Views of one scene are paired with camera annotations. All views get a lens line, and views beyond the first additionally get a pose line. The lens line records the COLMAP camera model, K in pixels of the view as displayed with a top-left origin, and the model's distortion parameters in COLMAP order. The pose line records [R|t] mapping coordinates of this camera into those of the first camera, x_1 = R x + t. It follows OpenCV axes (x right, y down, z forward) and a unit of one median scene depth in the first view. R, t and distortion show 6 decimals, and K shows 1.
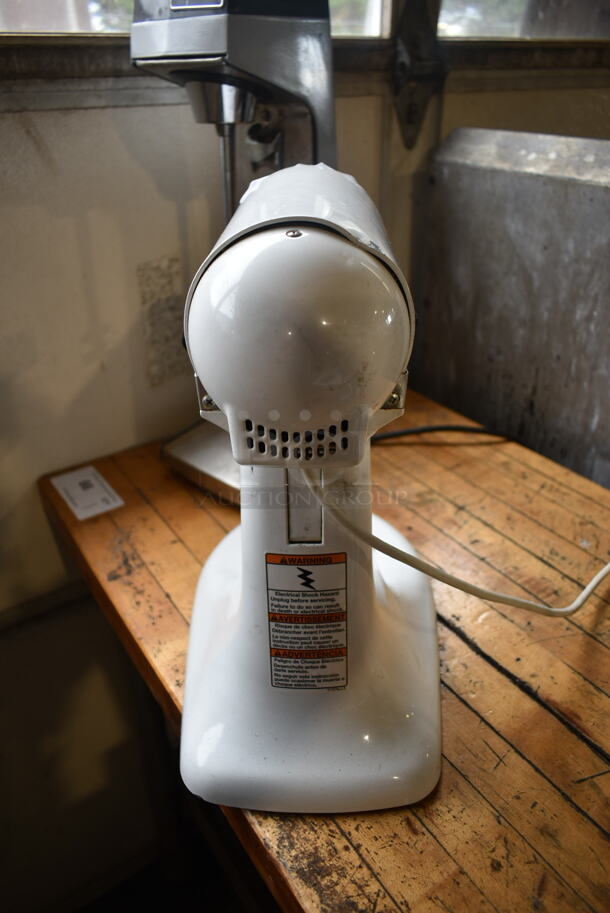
lens RADIAL K [[682.1, 0, 304.7], [0, 682.1, 453.2], [0, 0, 1]] dist [-0.029962, 0.013485]
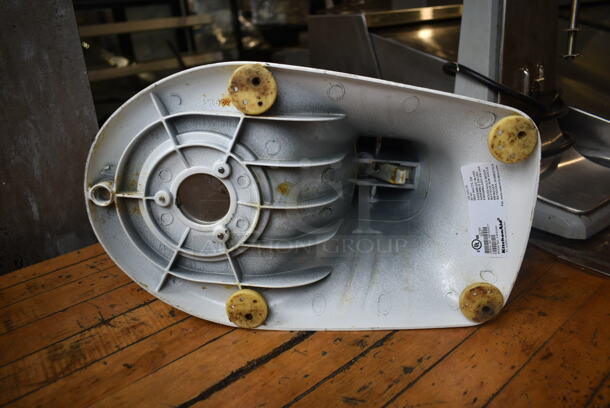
lens RADIAL K [[455.7, 0, 306.7], [0, 455.7, 203.4], [0, 0, 1]] dist [-0.029962, 0.013485]
pose [[-0.111394, -0.387330, 0.915187, -0.238278], [0.531992, 0.754609, 0.384122, -0.105157], [-0.839390, 0.529661, 0.121997, 0.630562]]
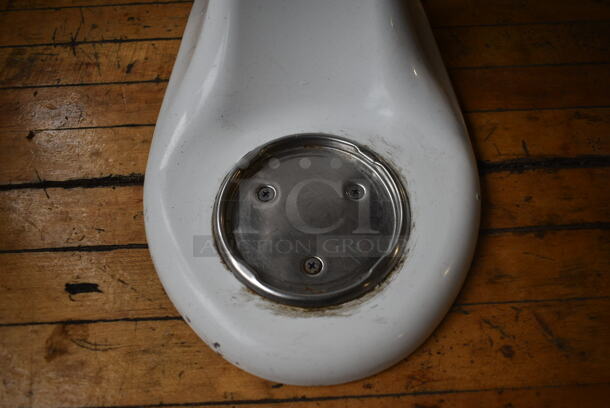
lens RADIAL K [[455.7, 0, 306.8], [0, 455.7, 201.9], [0, 0, 1]] dist [-0.029962, 0.013485]
pose [[0.517595, -0.739278, 0.430771, 0.019241], [0.429639, 0.659945, 0.616346, 0.000222], [-0.739936, -0.133941, 0.659207, 0.444265]]
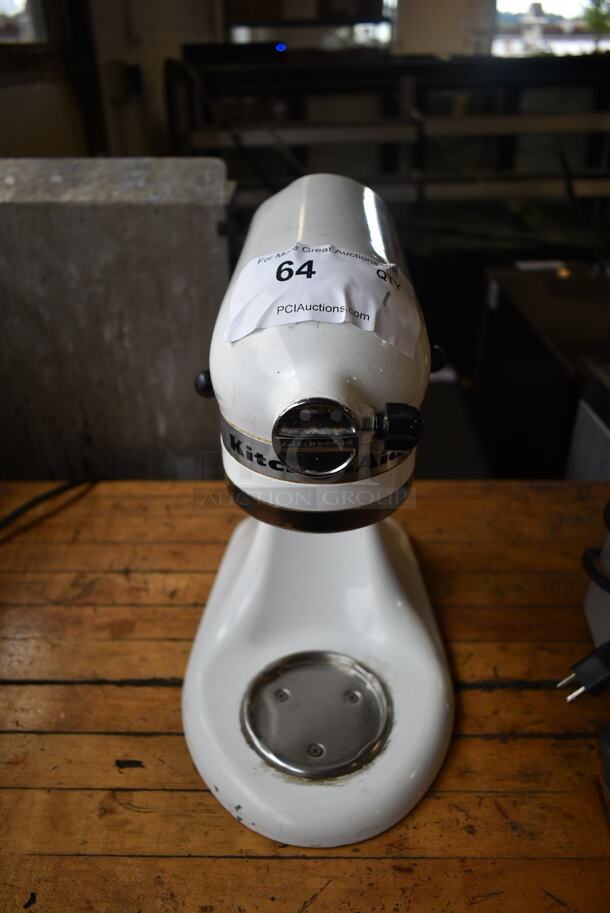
lens RADIAL K [[682.1, 0, 302.1], [0, 682.1, 451.8], [0, 0, 1]] dist [-0.029962, 0.013485]
pose [[0.562656, -0.414597, 0.715212, -0.214943], [0.406487, 0.892089, 0.197347, -0.141776], [-0.719852, 0.179685, 0.670467, 0.187589]]
